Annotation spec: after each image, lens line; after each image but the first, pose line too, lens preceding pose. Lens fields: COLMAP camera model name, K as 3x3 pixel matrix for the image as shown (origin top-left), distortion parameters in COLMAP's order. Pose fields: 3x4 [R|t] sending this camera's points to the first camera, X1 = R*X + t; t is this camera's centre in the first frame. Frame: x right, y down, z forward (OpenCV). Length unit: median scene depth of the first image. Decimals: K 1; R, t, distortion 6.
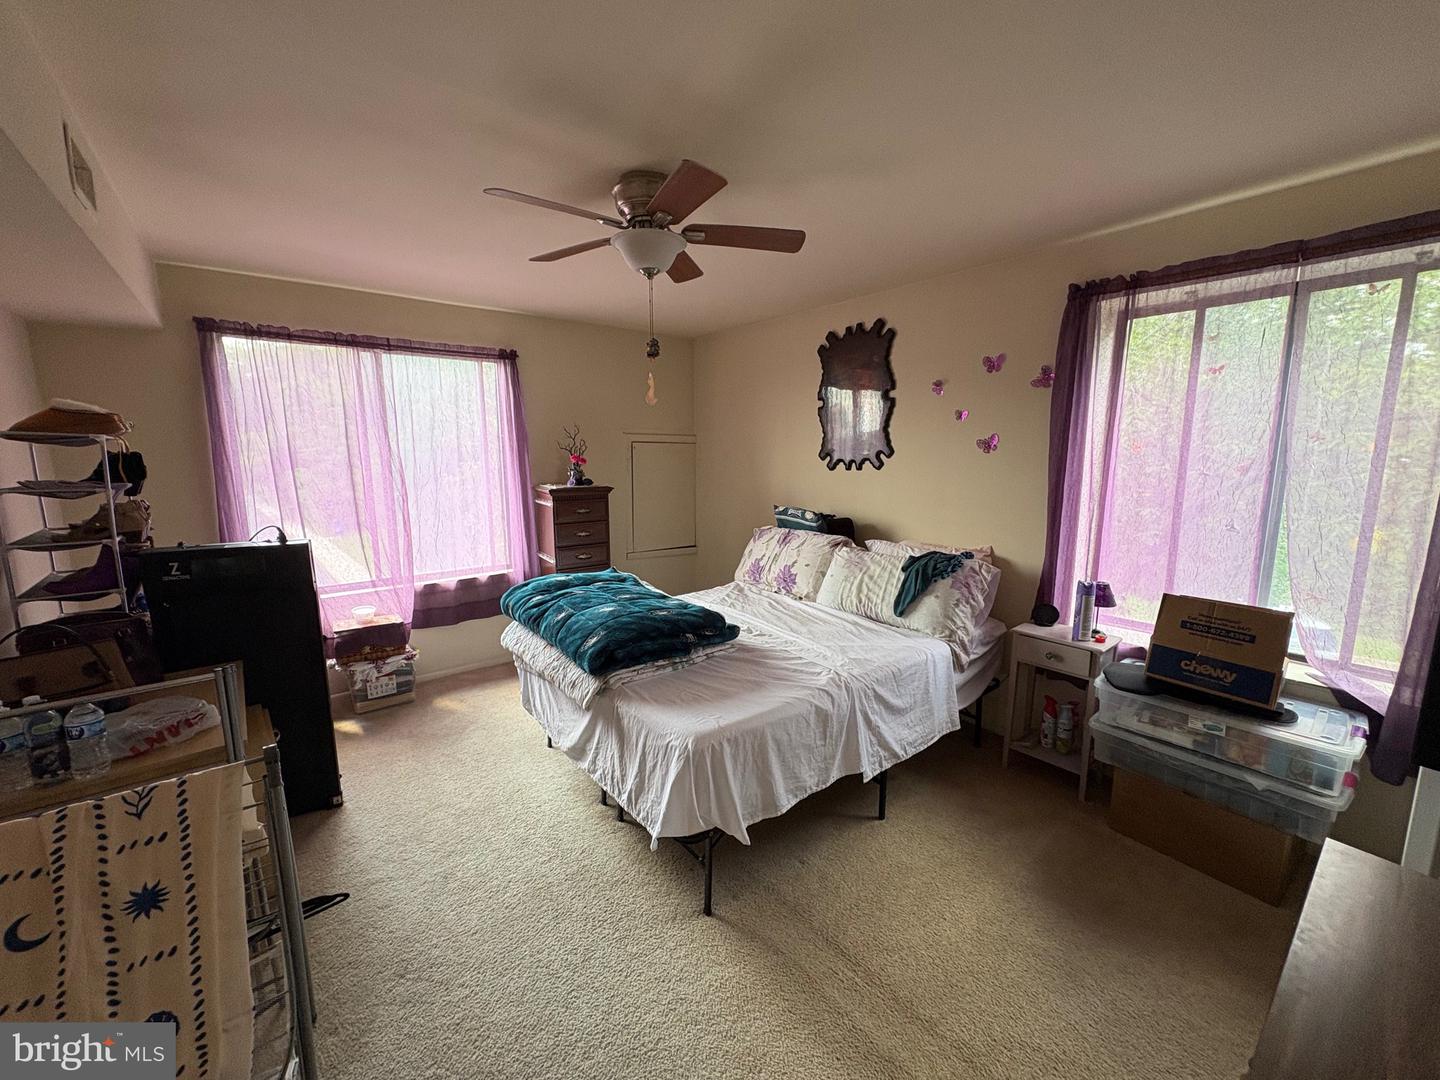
lens RADIAL K [[569.1, 0, 720.0], [0, 569.1, 540.0], [0, 0, 1]] dist [0.001810, -0.000096]
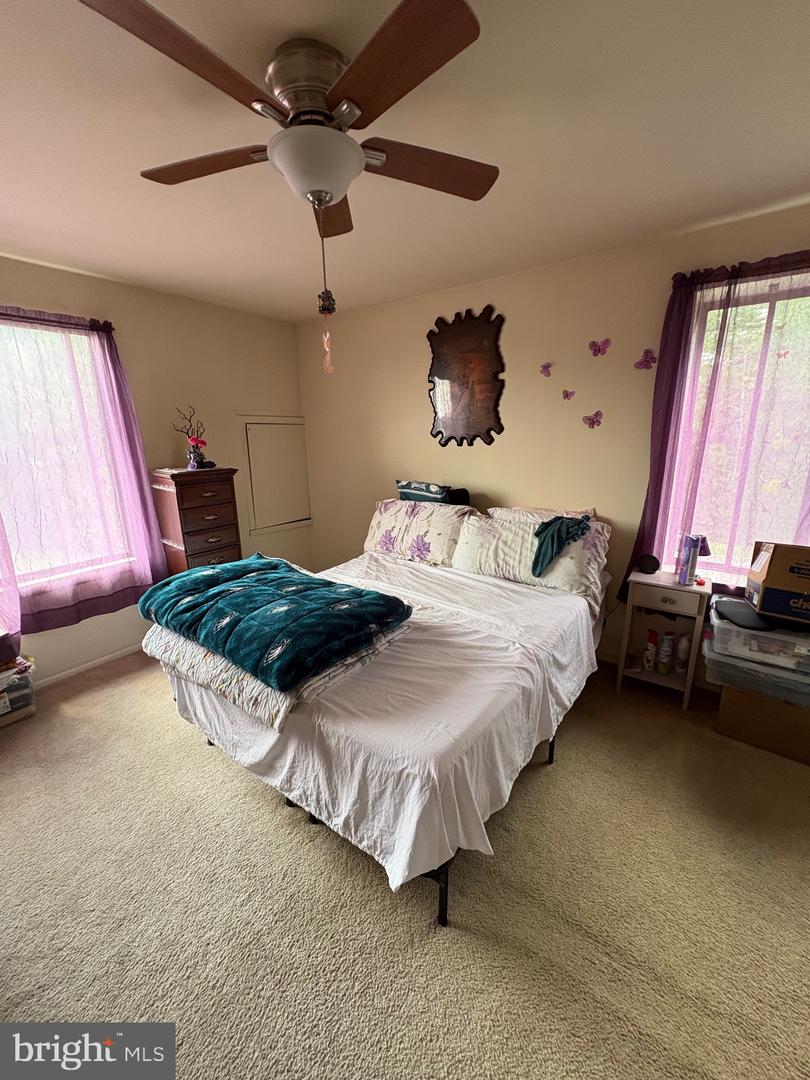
lens RADIAL K [[426.8, 0, 405.0], [0, 426.8, 540.0], [0, 0, 1]] dist [0.001810, -0.000096]
pose [[0.964188, -0.080002, 0.252868, -0.152705], [0.056407, 0.993464, 0.099231, -0.038549], [-0.259154, -0.081413, 0.962399, 0.274392]]
